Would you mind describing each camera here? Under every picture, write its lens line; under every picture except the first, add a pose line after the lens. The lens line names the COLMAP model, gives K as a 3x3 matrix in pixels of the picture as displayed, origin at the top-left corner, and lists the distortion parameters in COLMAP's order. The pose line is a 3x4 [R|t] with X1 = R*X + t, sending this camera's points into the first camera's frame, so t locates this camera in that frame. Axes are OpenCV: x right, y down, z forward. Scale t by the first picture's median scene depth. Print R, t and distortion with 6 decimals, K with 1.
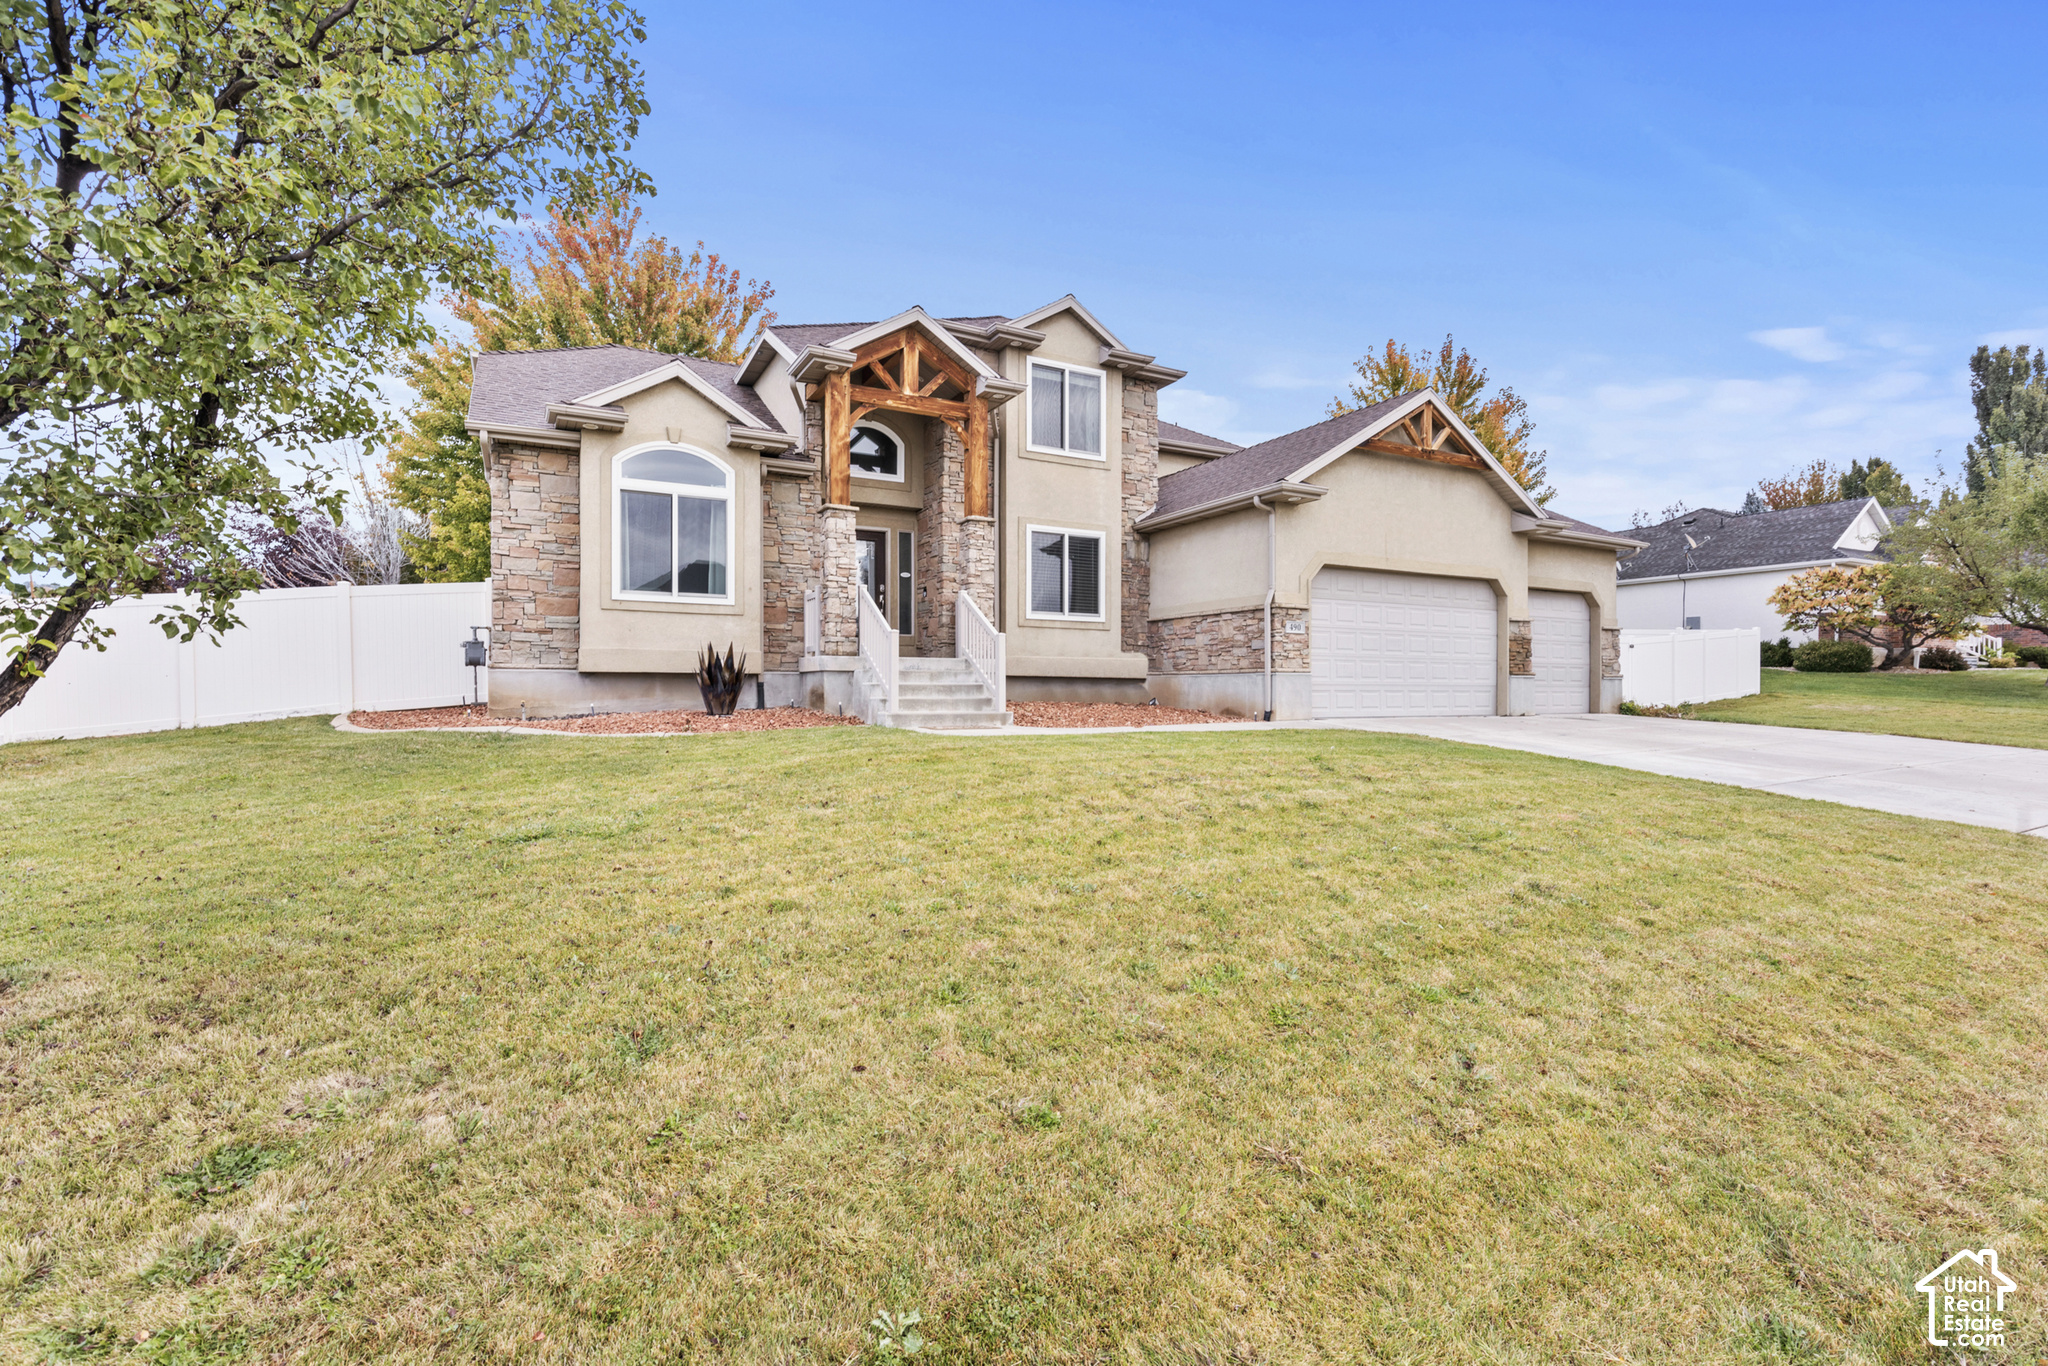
lens RADIAL K [[928.3, 0, 1037.1], [0, 928.3, 685.9], [0, 0, 1]] dist [0.003803, 0.000152]
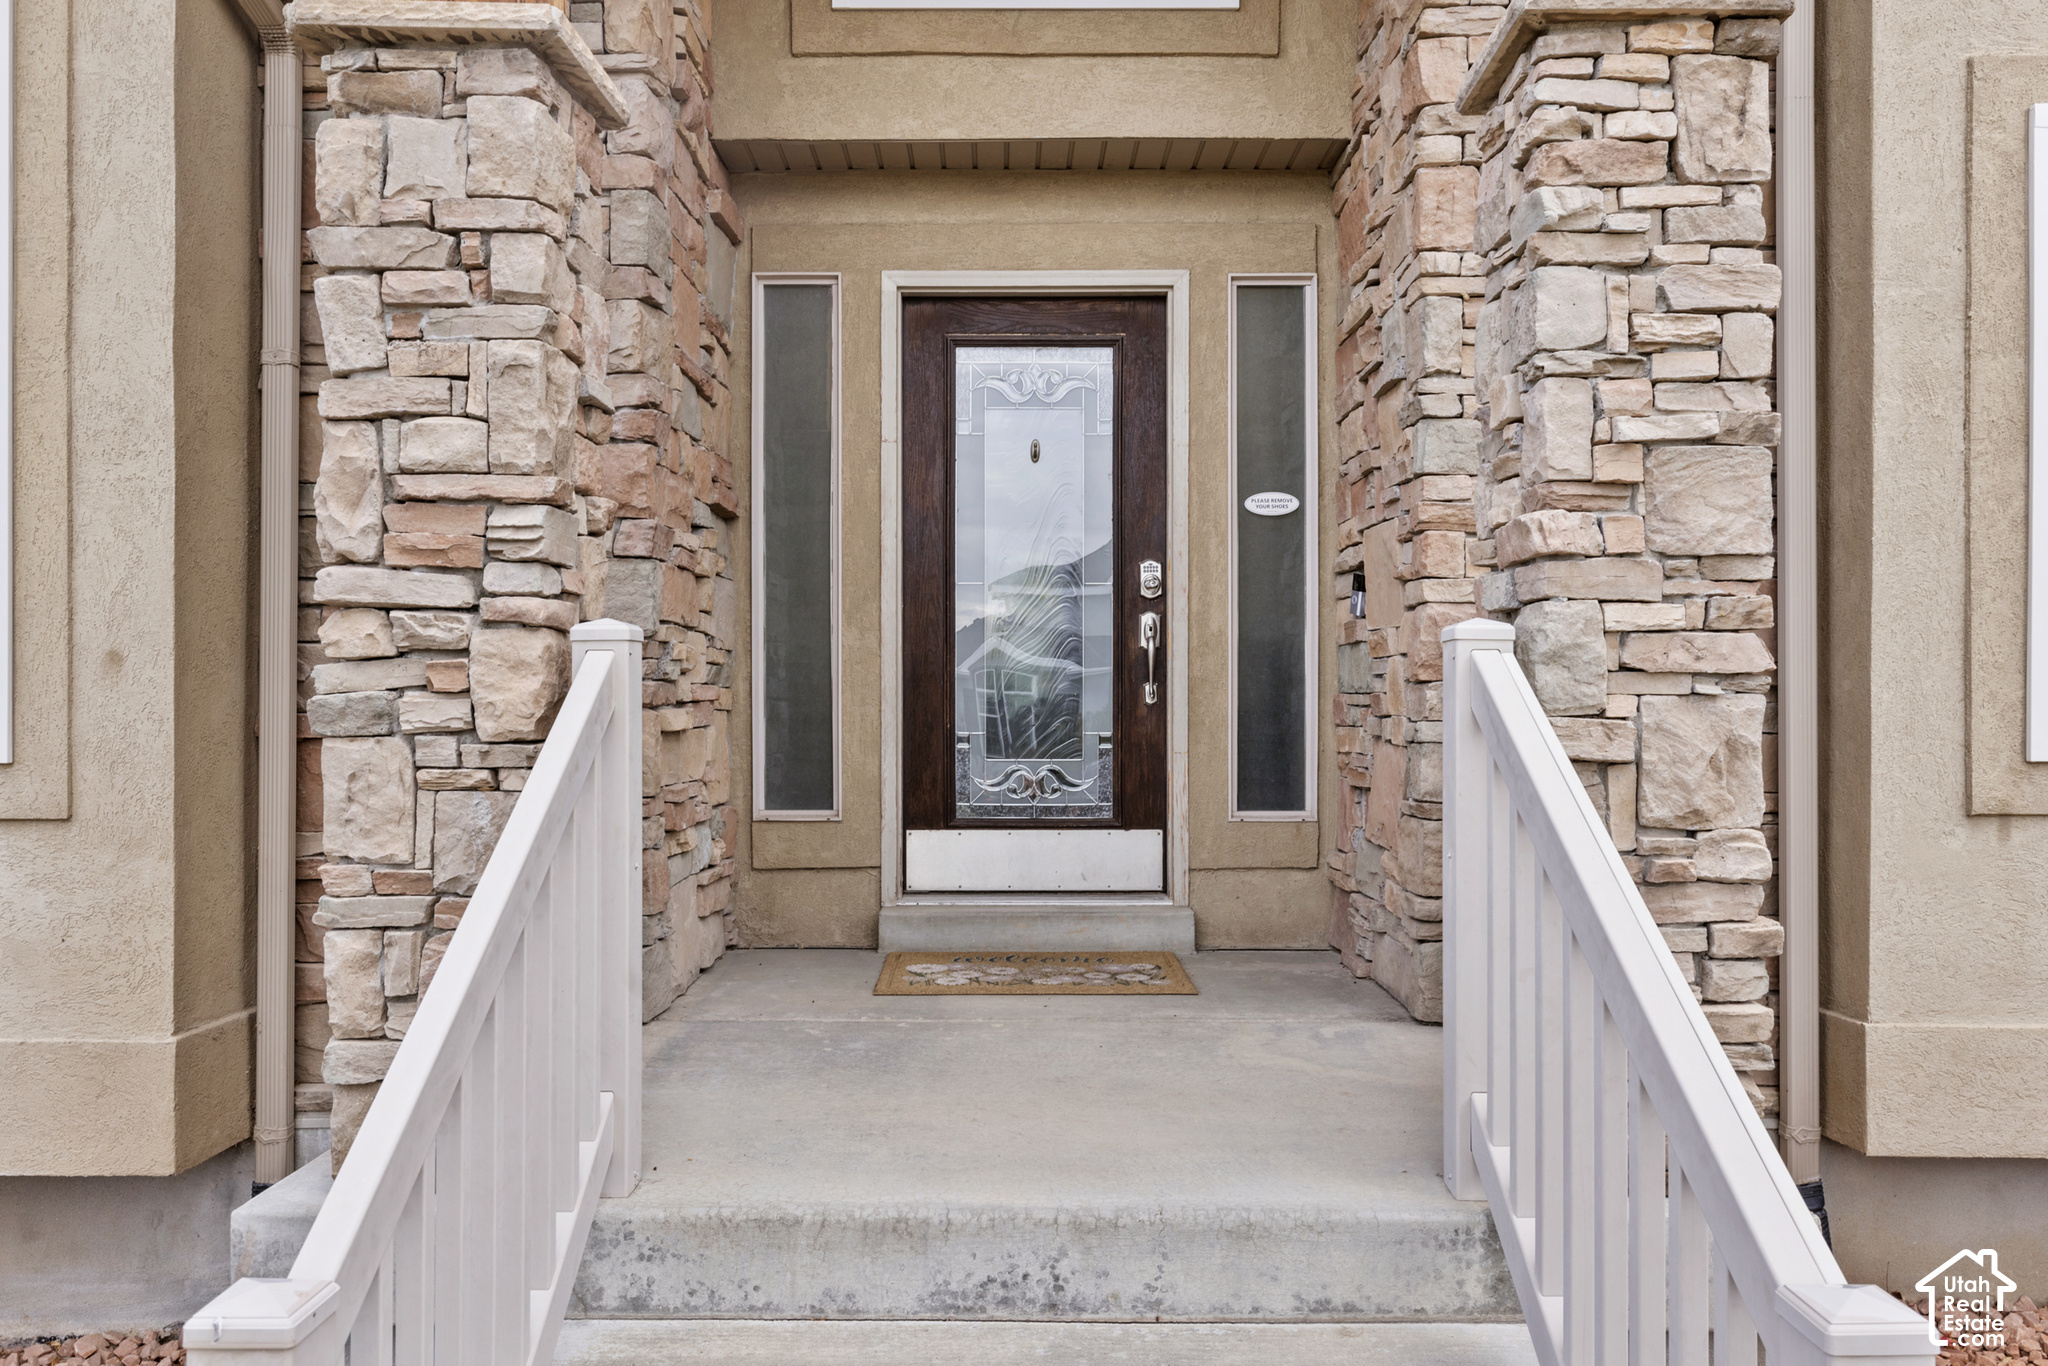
lens RADIAL K [[1531.5, 0, 1015.2], [0, 1531.5, 672.1], [0, 0, 1]] dist [0.011054, 0.002615]
pose [[0.867444, -0.000922, -0.497534, -0.030120], [-0.000468, 0.999996, -0.002669, -0.085932], [0.497534, 0.002548, 0.867441, 0.716060]]
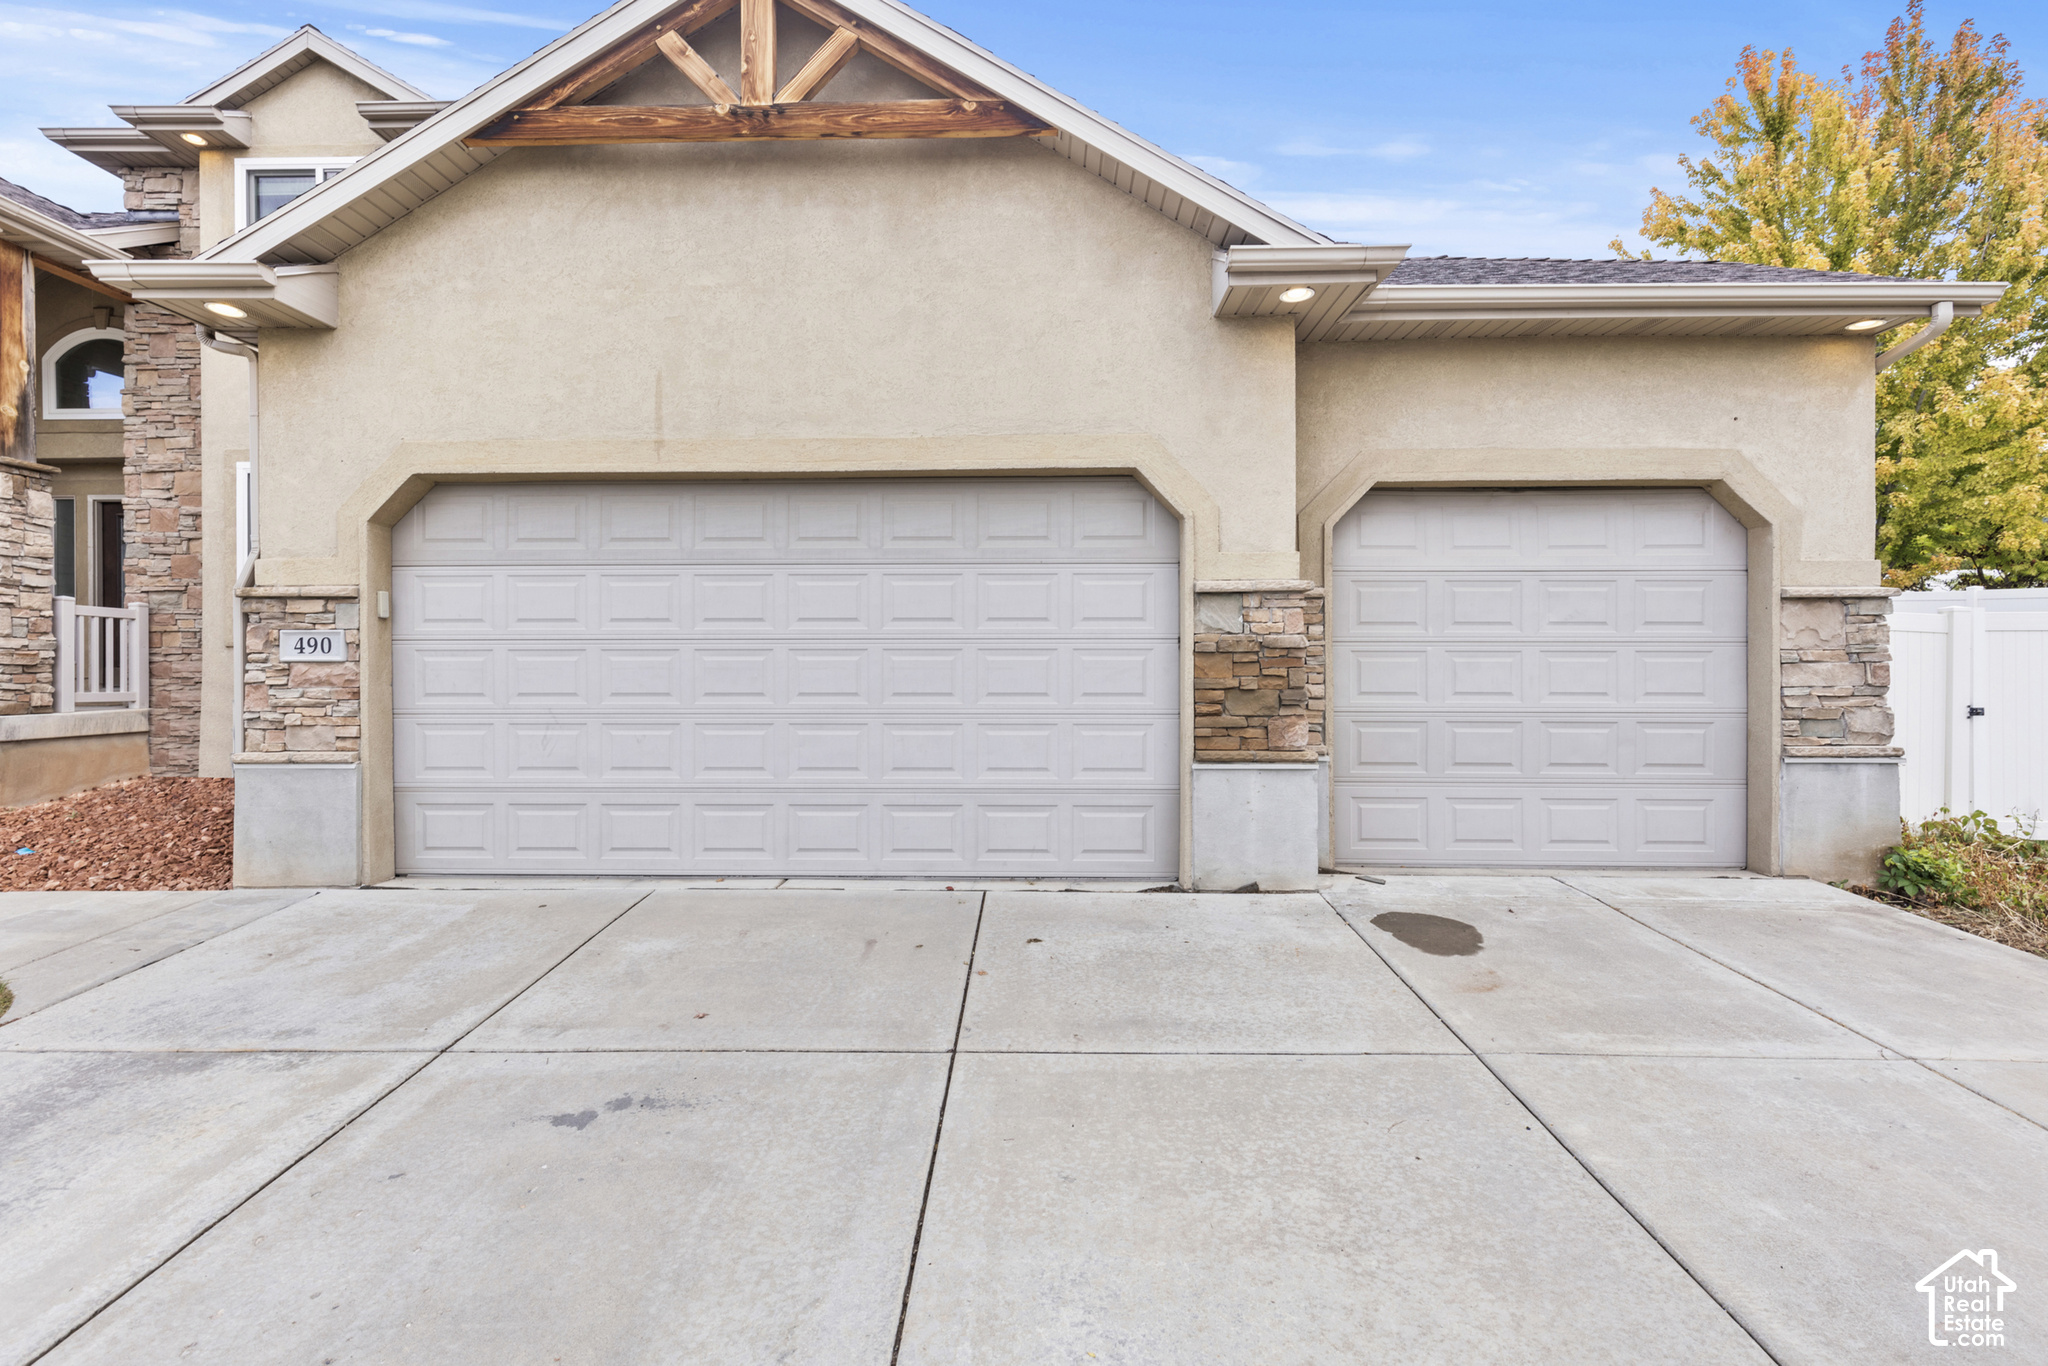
lens RADIAL K [[928.3, 0, 1036.5], [0, 928.3, 666.2], [0, 0, 1]] dist [0.003803, 0.000152]
pose [[0.861289, -0.005150, -0.508089, 0.682974], [0.005056, 0.999986, -0.001565, -0.048860], [0.508090, -0.001221, 0.861303, 0.761827]]
